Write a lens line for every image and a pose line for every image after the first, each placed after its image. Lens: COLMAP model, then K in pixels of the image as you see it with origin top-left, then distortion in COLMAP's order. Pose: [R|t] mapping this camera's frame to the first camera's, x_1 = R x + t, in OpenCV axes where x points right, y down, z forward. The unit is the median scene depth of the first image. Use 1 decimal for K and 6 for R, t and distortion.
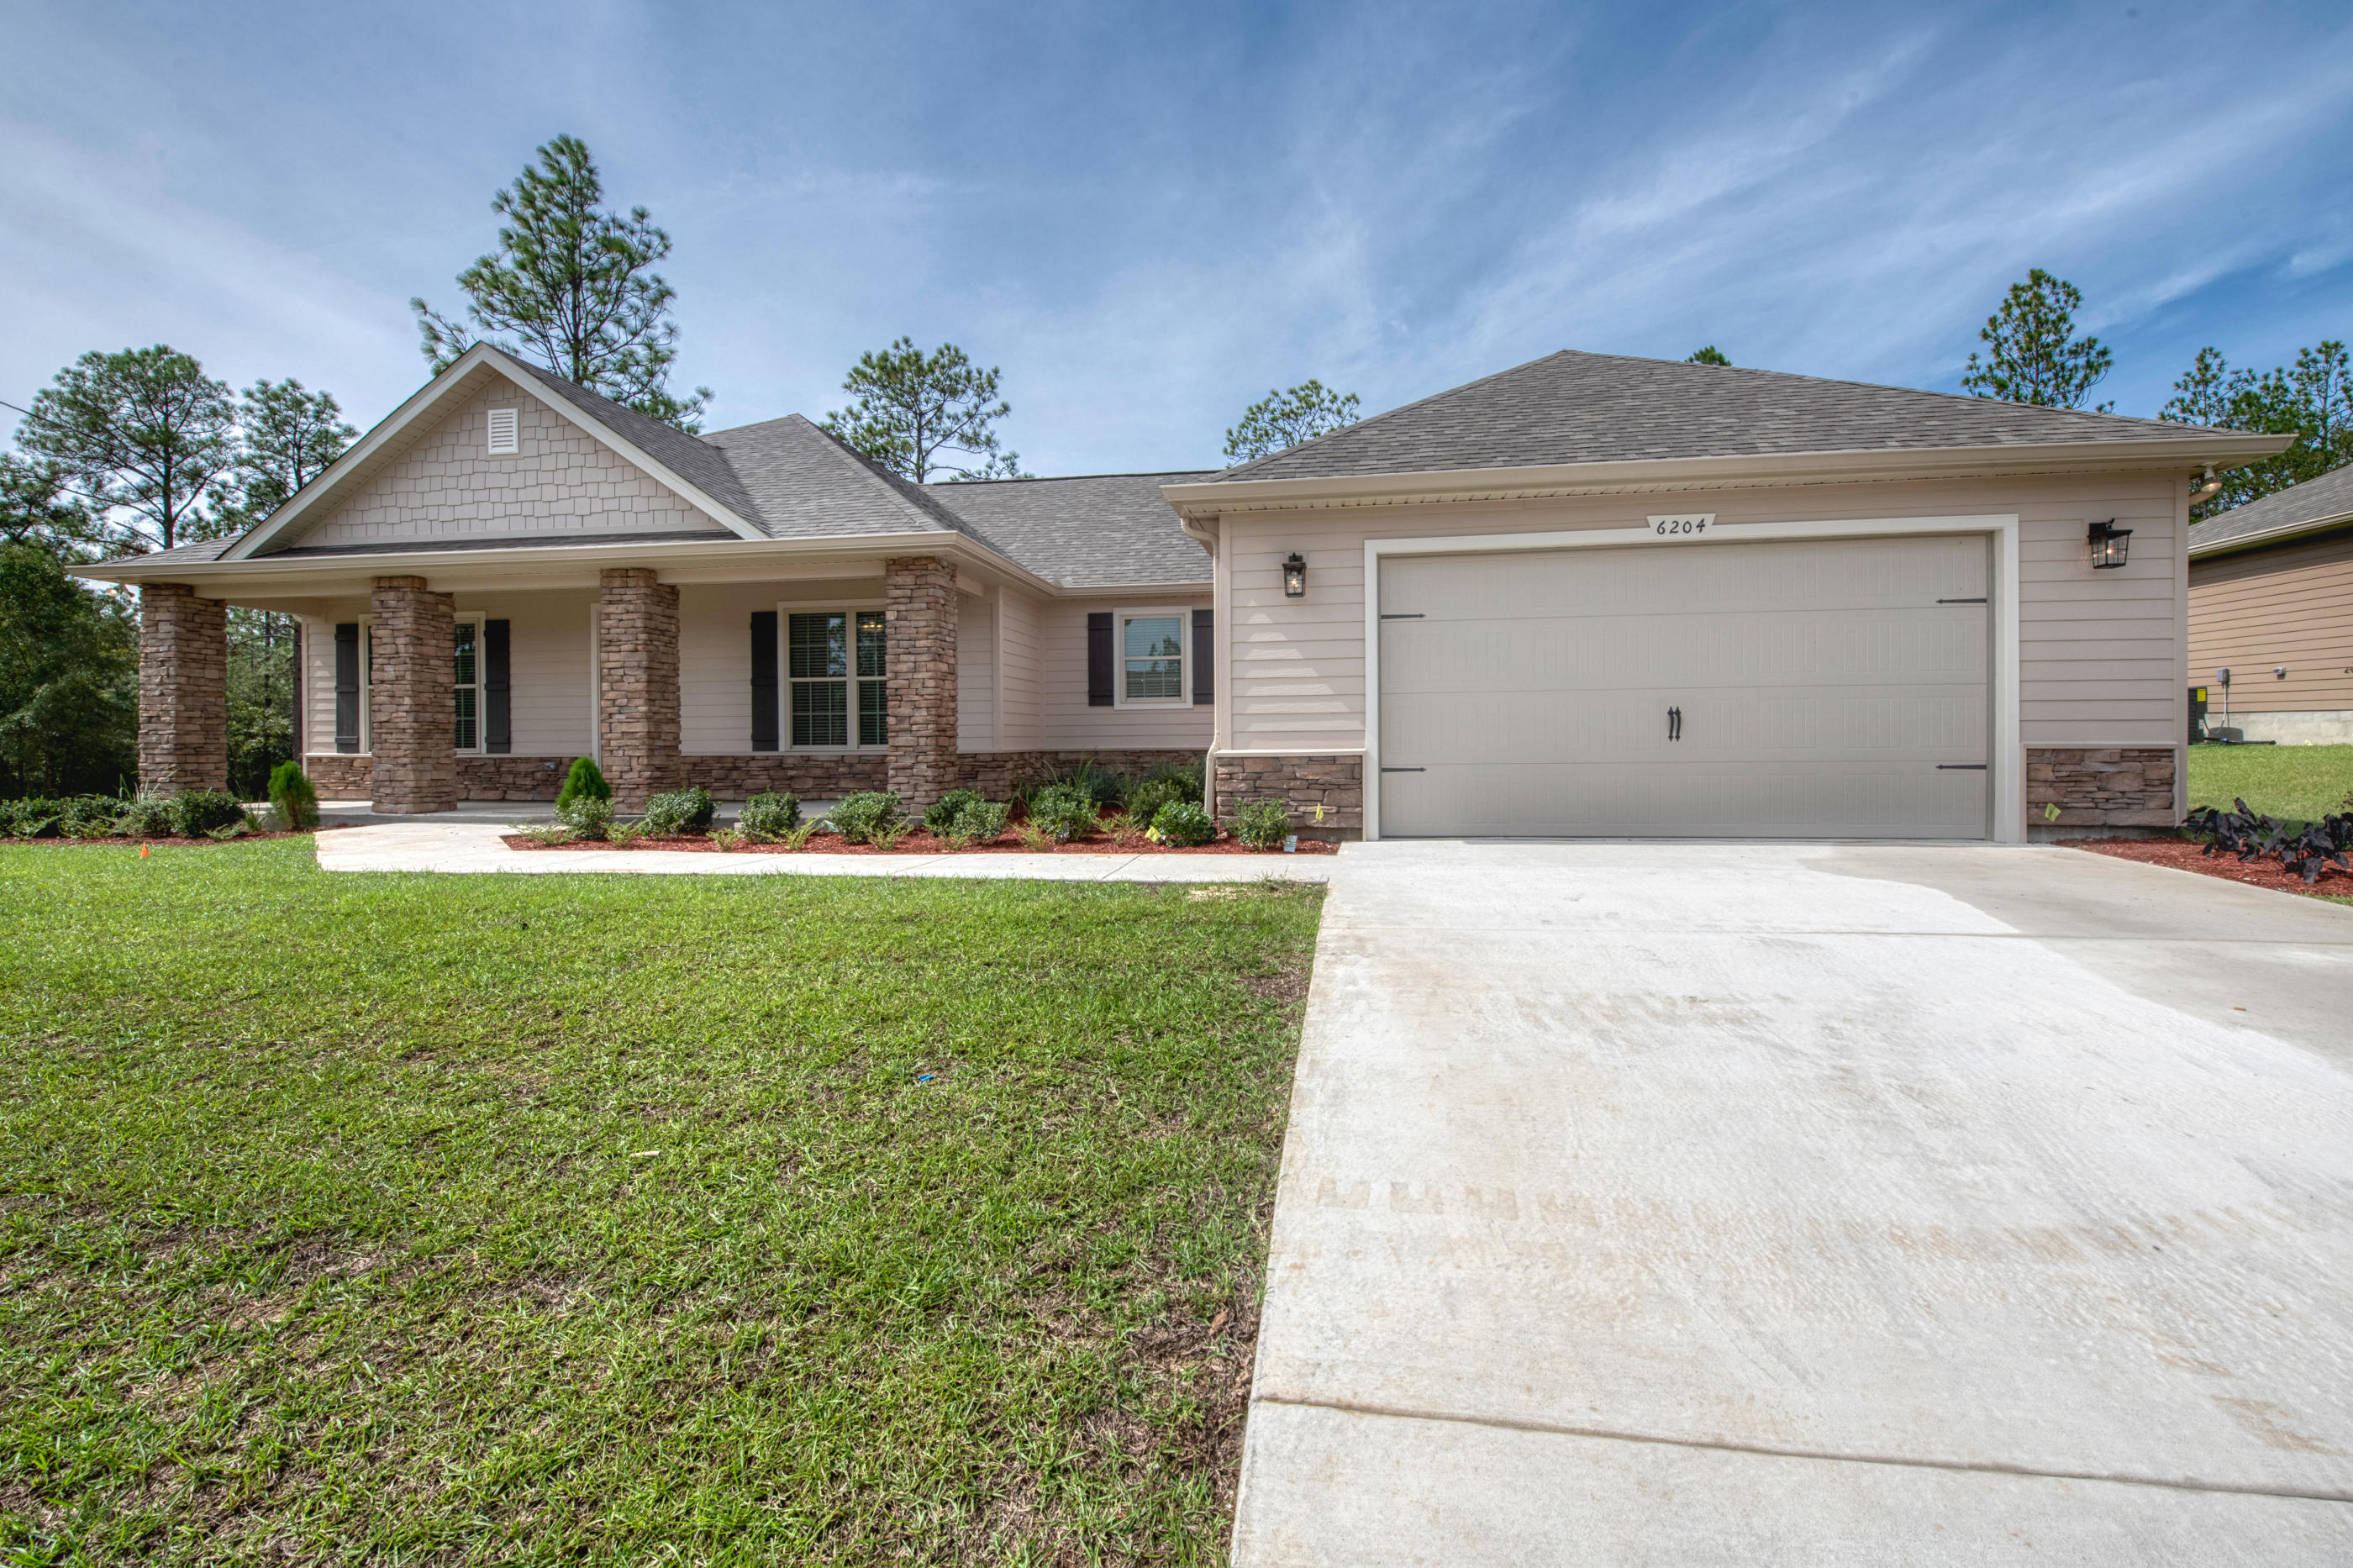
lens RADIAL K [[946.1, 0, 1173.5], [0, 946.1, 925.9], [0, 0, 1]] dist [-0.001135, 0.000308]
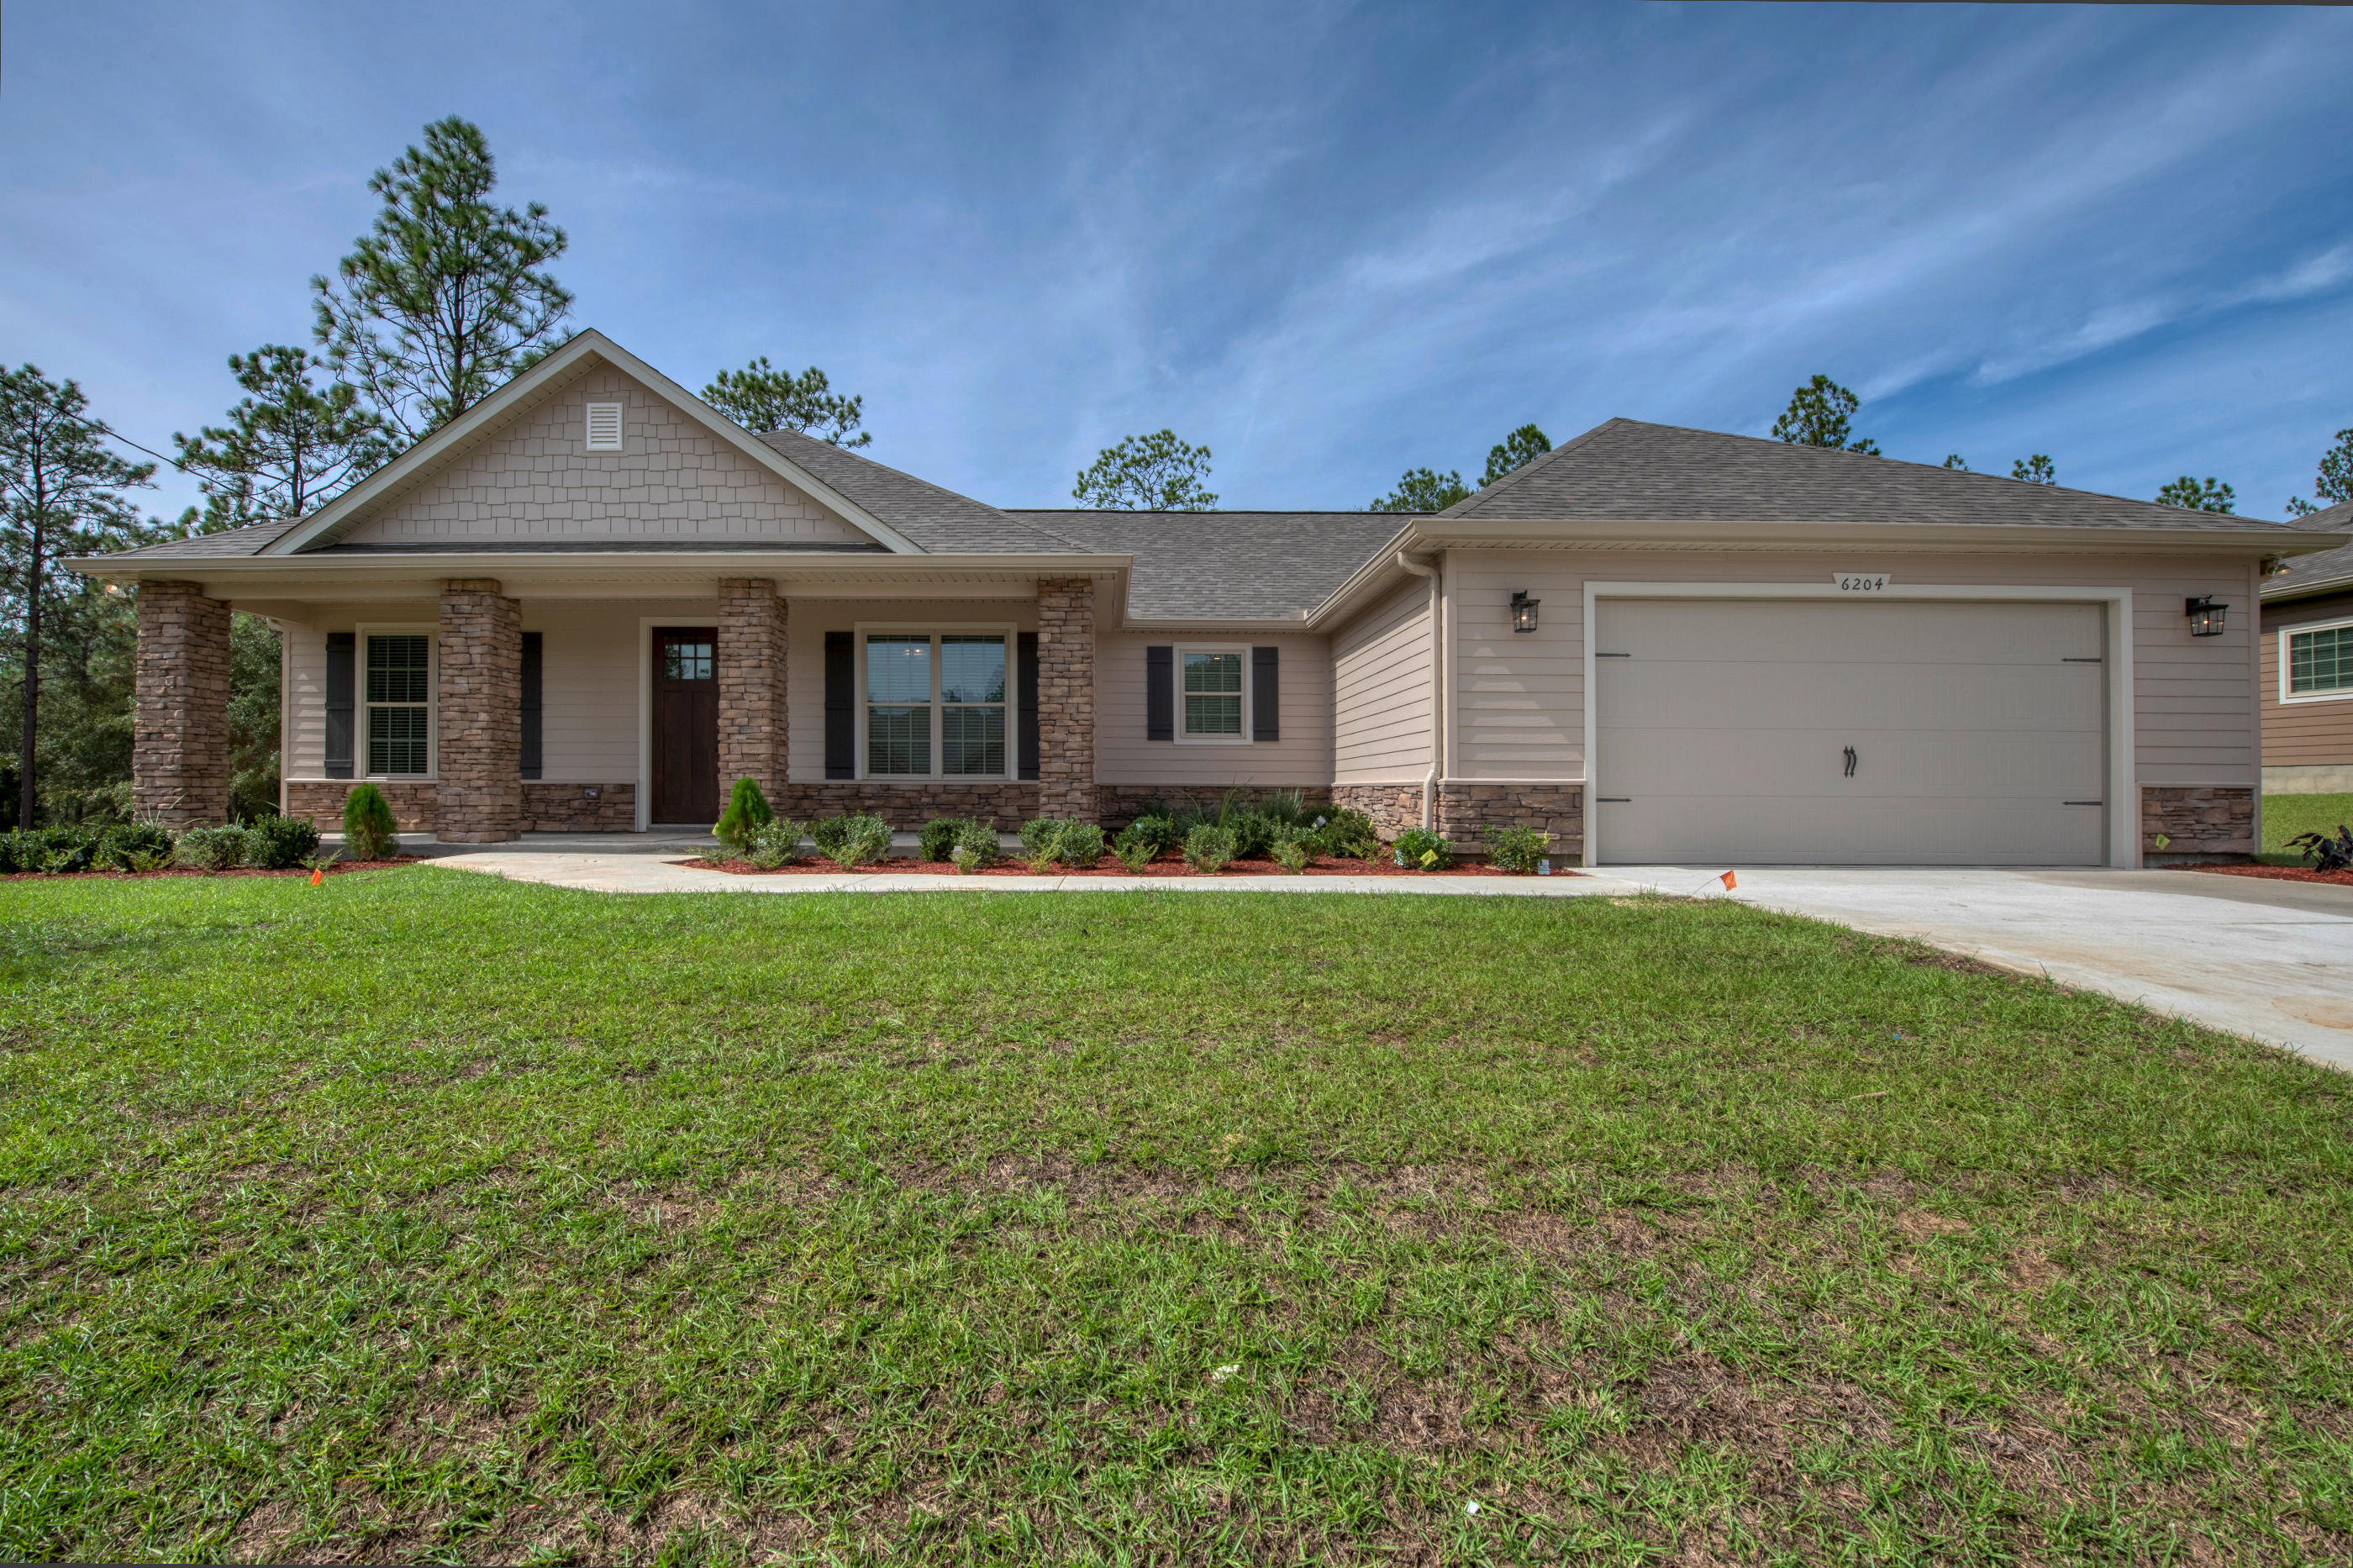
lens RADIAL K [[958.0, 0, 1173.8], [0, 958.0, 969.0], [0, 0, 1]] dist [-0.024699, 0.003353]
pose [[0.988562, -0.016157, 0.149944, -0.303181], [0.016756, 0.999856, -0.002736, 0.014292], [-0.149878, 0.005217, 0.988691, 0.016617]]
